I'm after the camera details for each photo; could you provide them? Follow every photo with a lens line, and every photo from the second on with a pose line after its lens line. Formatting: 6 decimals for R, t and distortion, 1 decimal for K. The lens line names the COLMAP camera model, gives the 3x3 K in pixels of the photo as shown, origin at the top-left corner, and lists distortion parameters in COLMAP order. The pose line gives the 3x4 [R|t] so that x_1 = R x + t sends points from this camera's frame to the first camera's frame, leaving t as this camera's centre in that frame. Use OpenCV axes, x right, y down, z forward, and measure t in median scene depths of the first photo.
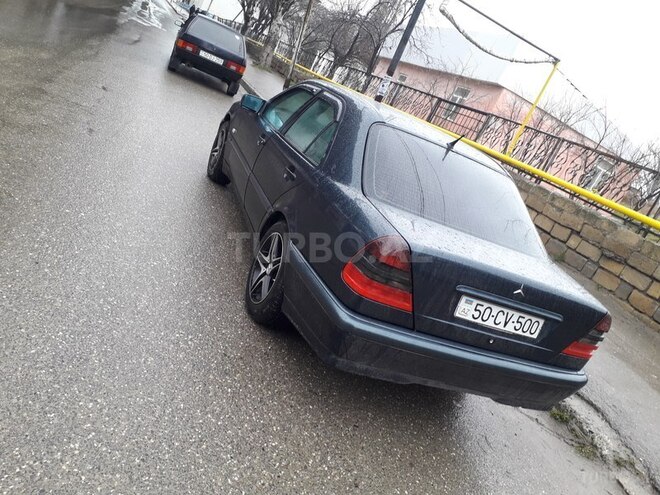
lens RADIAL K [[519.9, 0, 330.0], [0, 519.9, 247.5], [0, 0, 1]] dist [-0.001878, -0.004445]
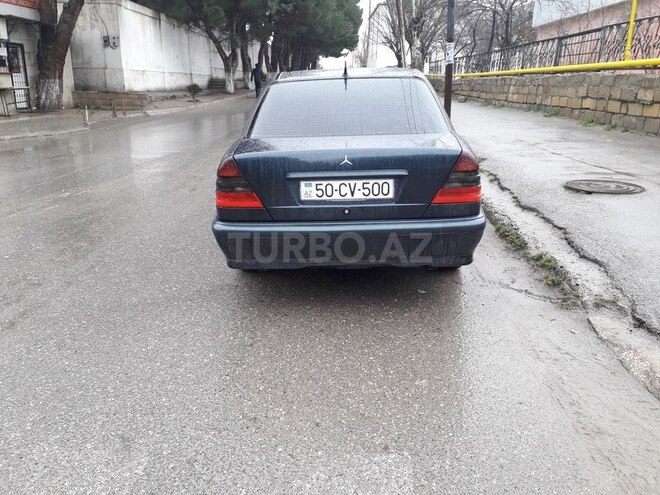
lens RADIAL K [[512.1, 0, 330.1], [0, 512.1, 256.1], [0, 0, 1]] dist [0.046959, -0.006941]
pose [[0.854288, -0.299896, -0.424564, 0.733530], [0.278973, 0.953707, -0.112325, 0.392403], [0.438595, -0.022484, 0.898403, -0.054869]]
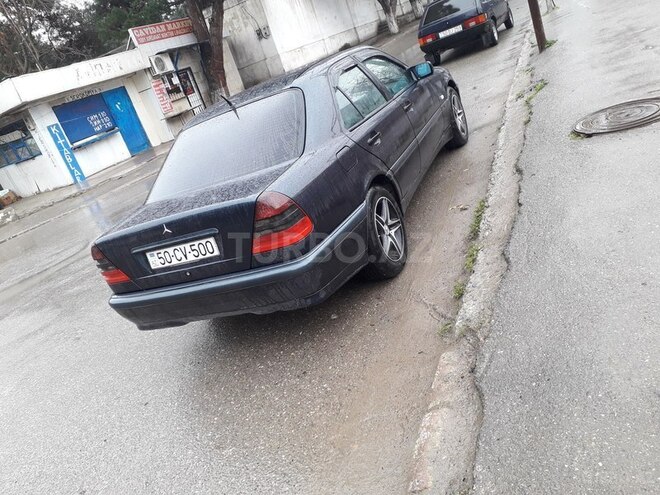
lens RADIAL K [[512.1, 0, 330.1], [0, 512.1, 256.1], [0, 0, 1]] dist [0.046959, -0.006941]
pose [[0.535375, -0.365152, -0.761602, 1.389621], [0.405483, 0.902126, -0.147488, 0.446795], [0.740916, -0.229856, 0.631039, 0.502685]]
